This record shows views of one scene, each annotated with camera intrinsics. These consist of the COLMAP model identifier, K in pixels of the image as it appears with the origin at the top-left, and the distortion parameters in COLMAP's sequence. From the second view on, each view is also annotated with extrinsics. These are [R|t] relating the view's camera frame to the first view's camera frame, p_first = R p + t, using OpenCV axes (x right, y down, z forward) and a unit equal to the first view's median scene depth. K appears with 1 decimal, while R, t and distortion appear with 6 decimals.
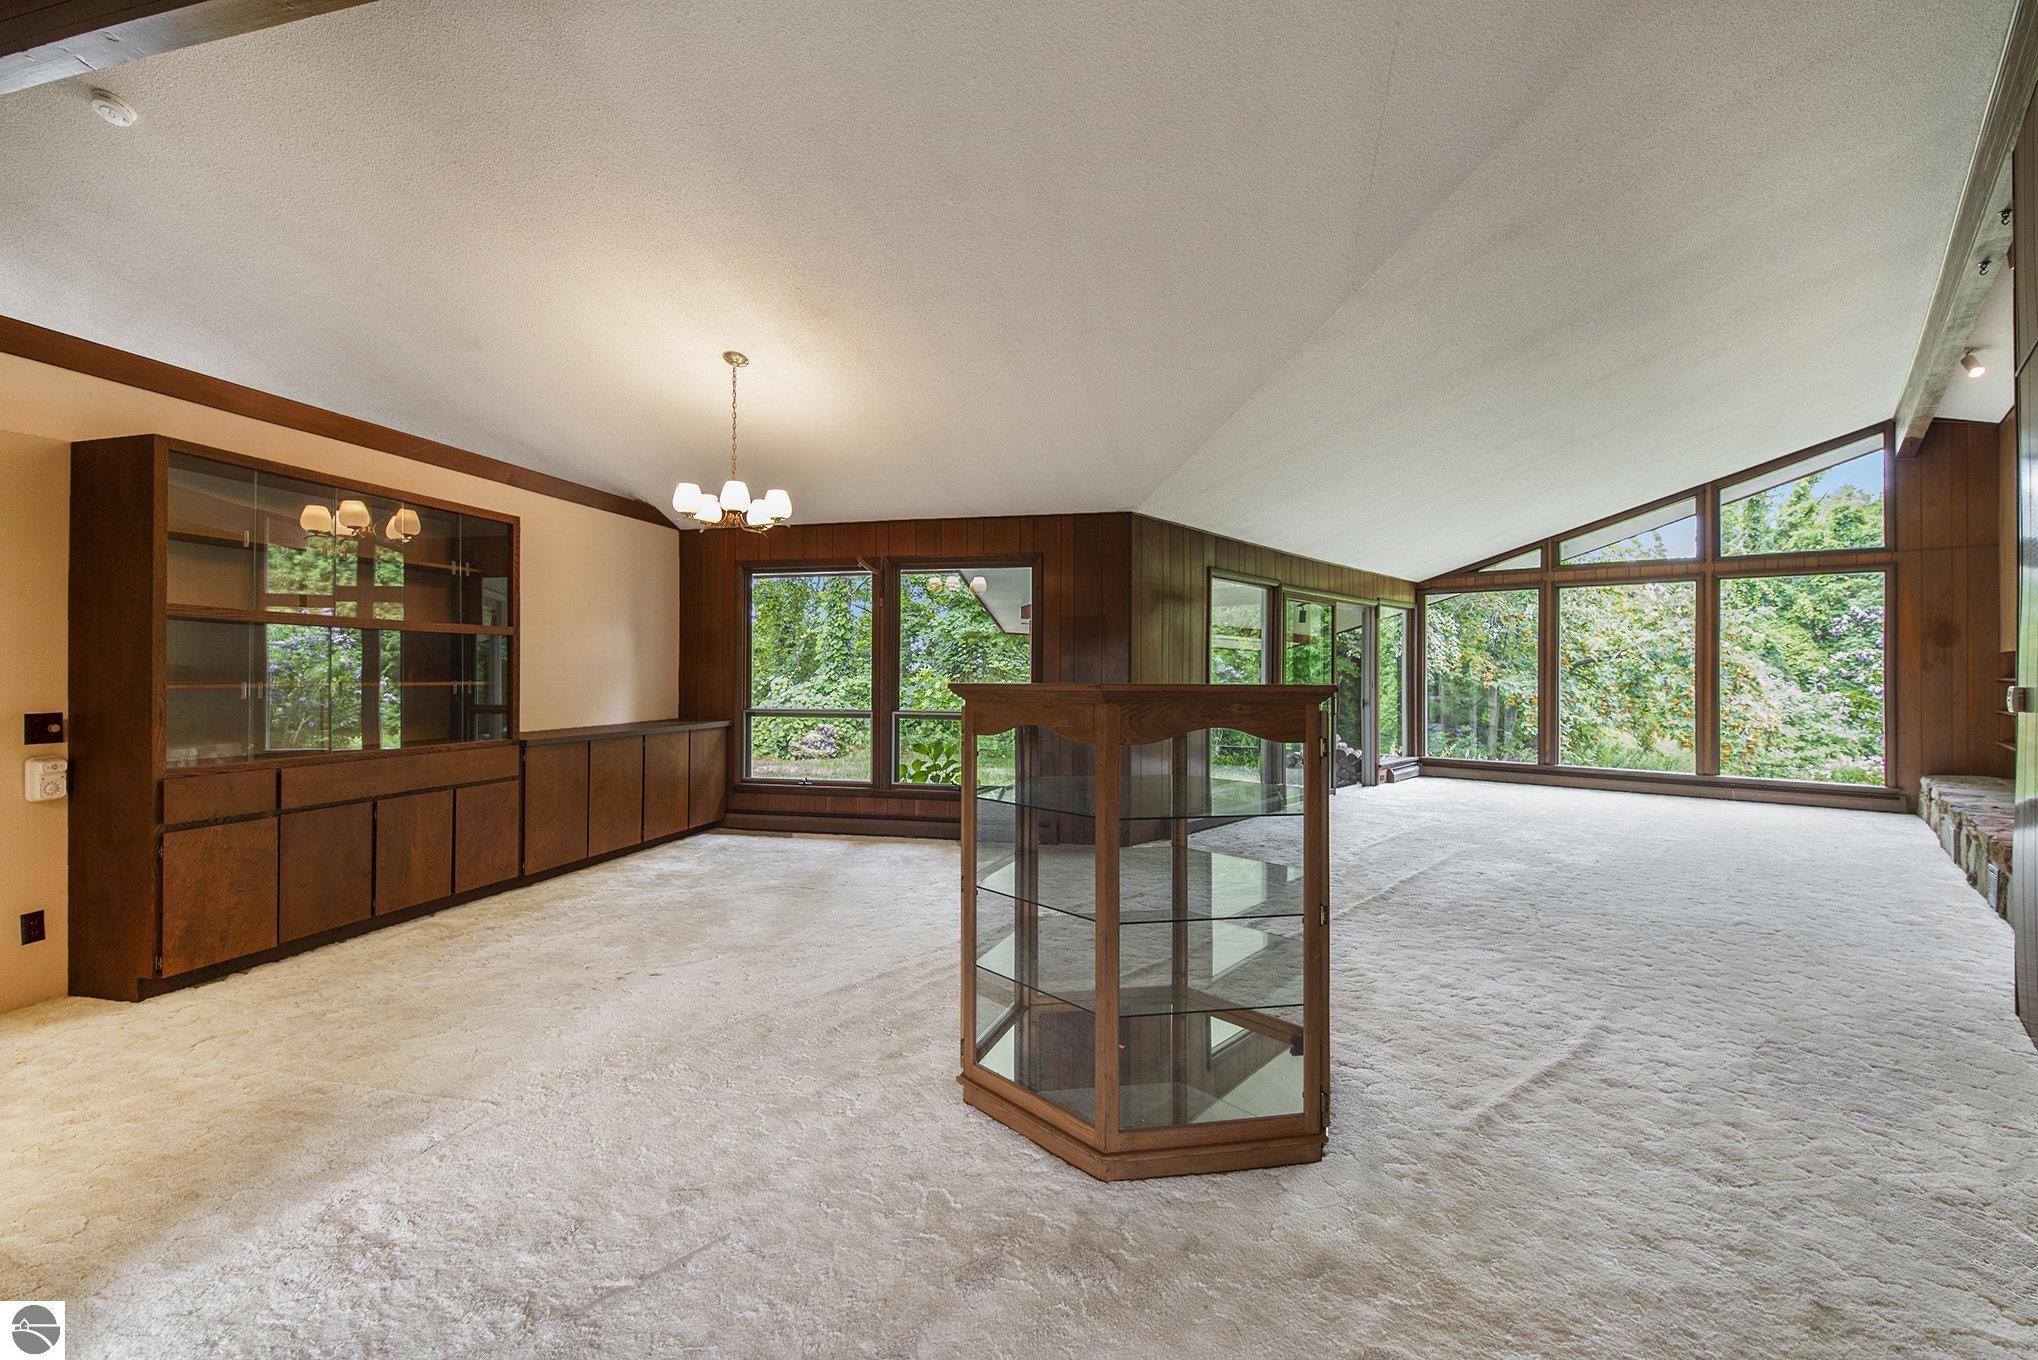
lens RADIAL K [[893.6, 0, 1012.0], [0, 893.6, 675.9], [0, 0, 1]] dist [0.000850, -0.000604]
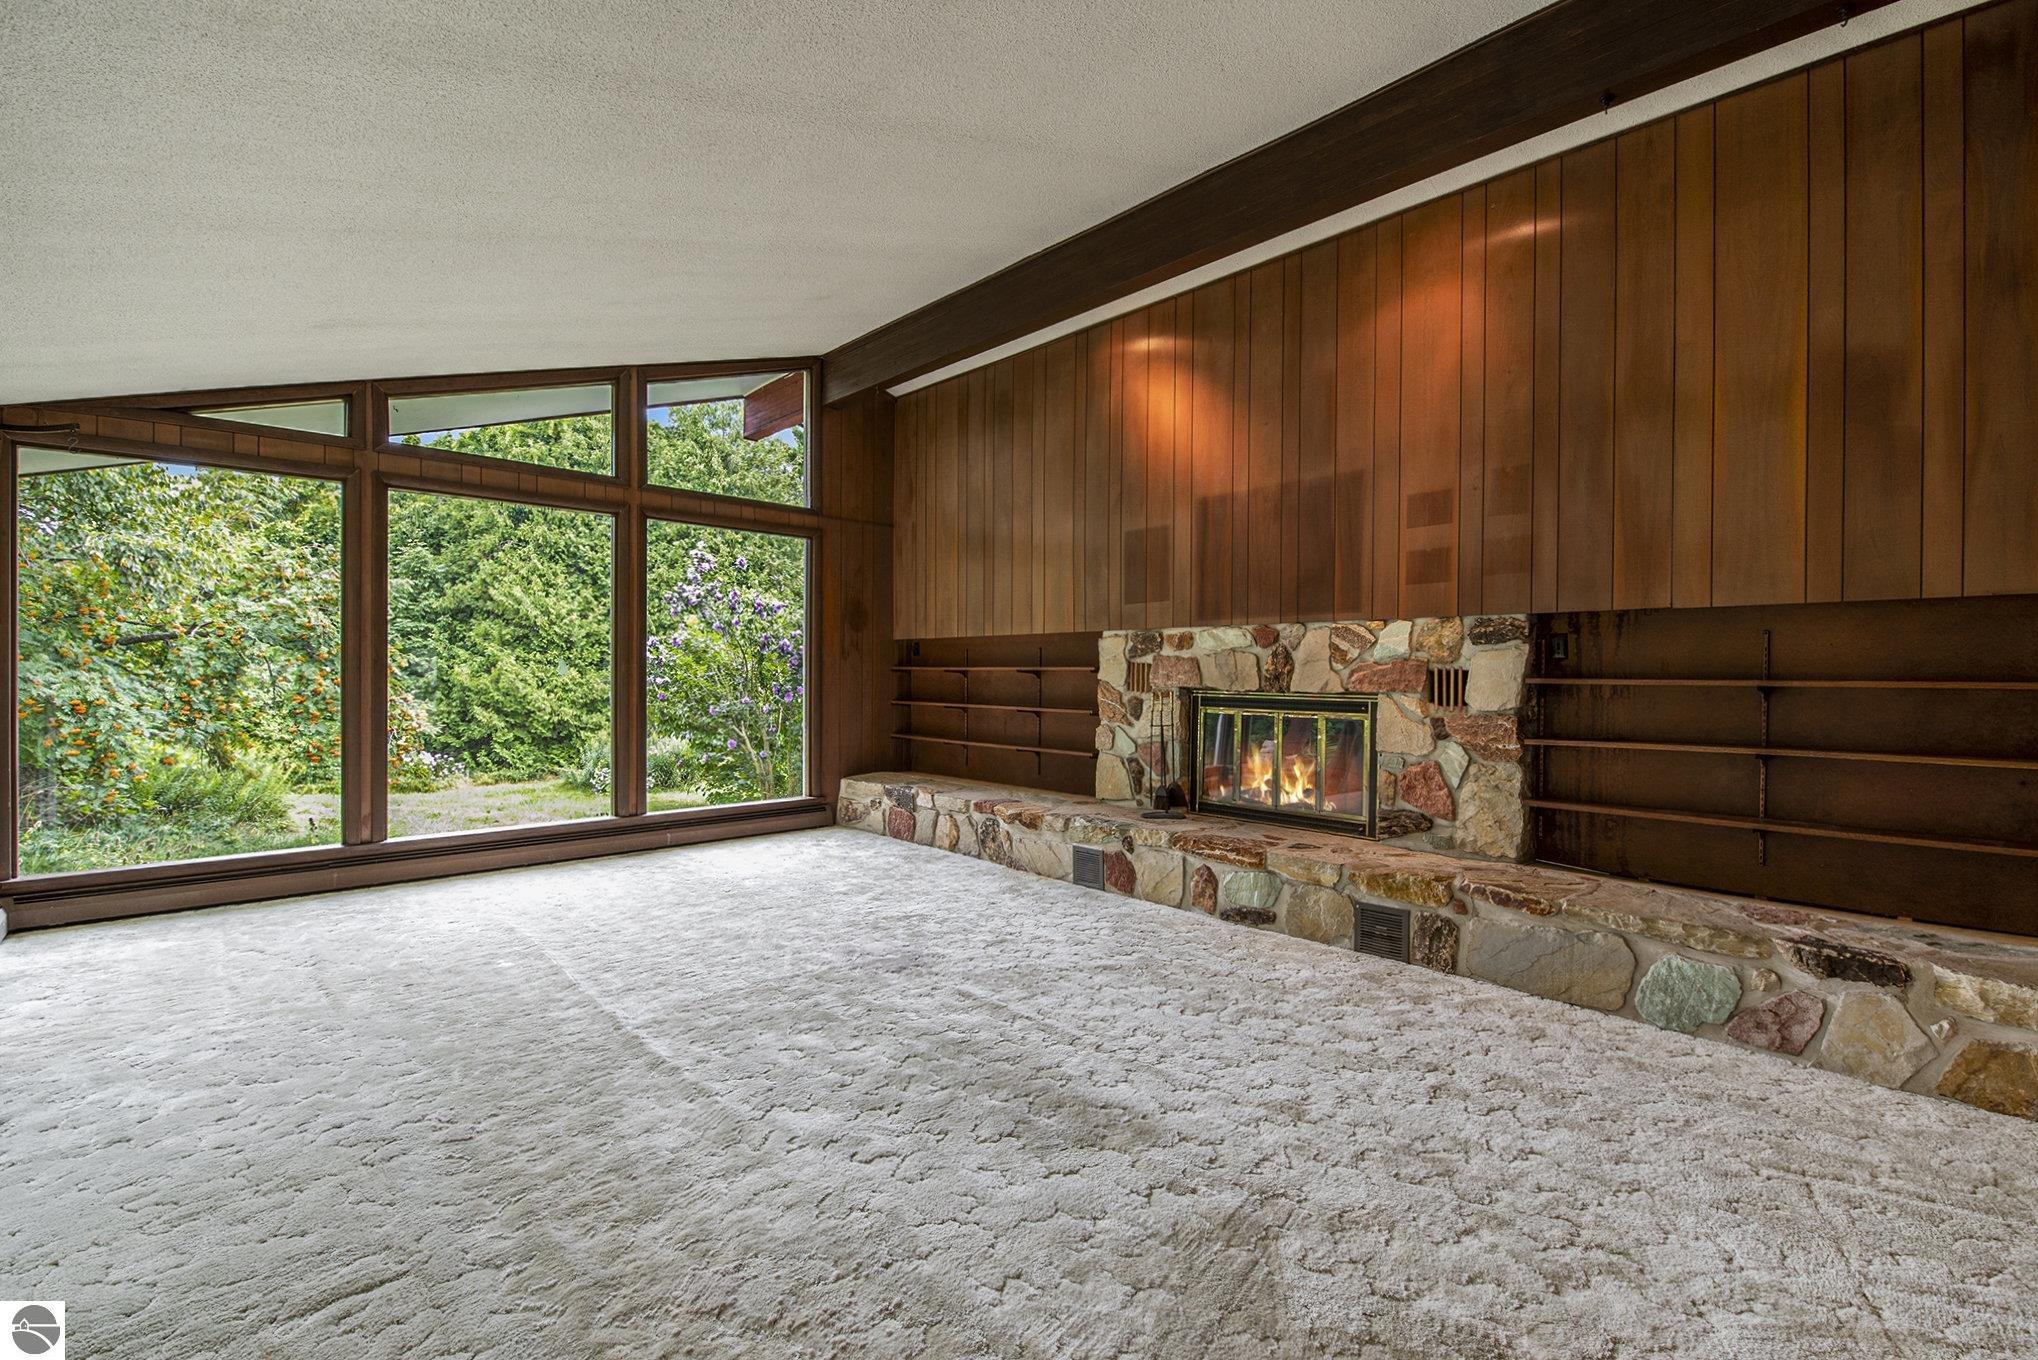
lens RADIAL K [[869.1, 0, 1027.1], [0, 869.1, 685.2], [0, 0, 1]] dist [0.000040, -0.013396]
pose [[0.063275, -0.021103, 0.997773, 0.175283], [-0.002933, 0.999768, 0.021331, 0.002071], [-0.997992, -0.004276, 0.063198, 0.728647]]
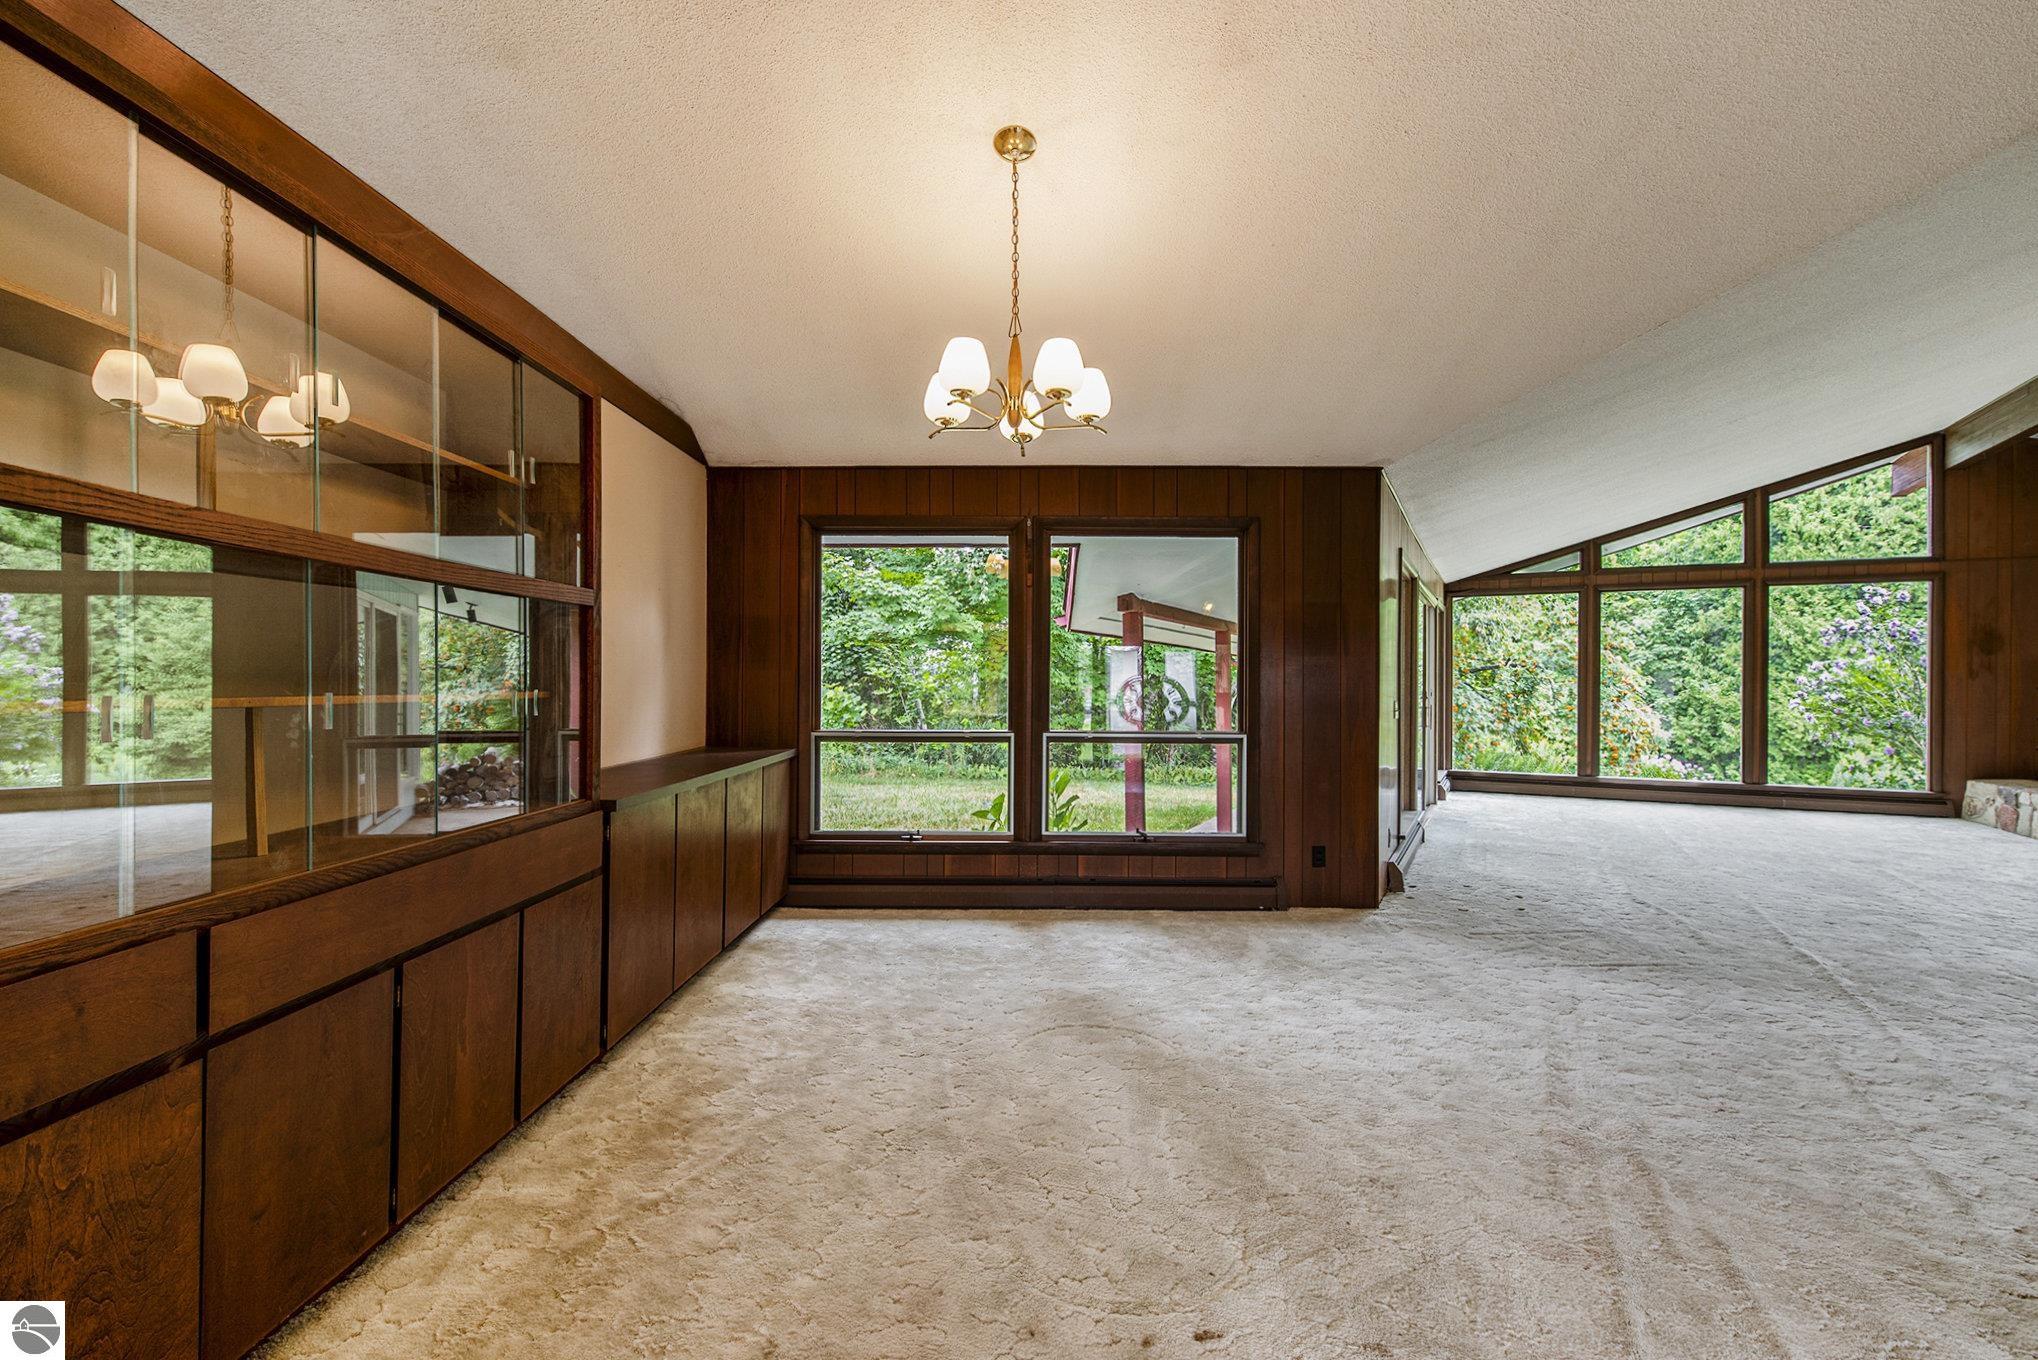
lens RADIAL K [[887.6, 0, 1012.0], [0, 887.6, 672.8], [0, 0, 1]] dist [0.000389, -0.009698]
pose [[0.972996, 0.002929, 0.230802, -0.268842], [0.000076, 0.999915, -0.013012, 0.001282], [-0.230820, 0.012678, 0.972914, 0.261914]]
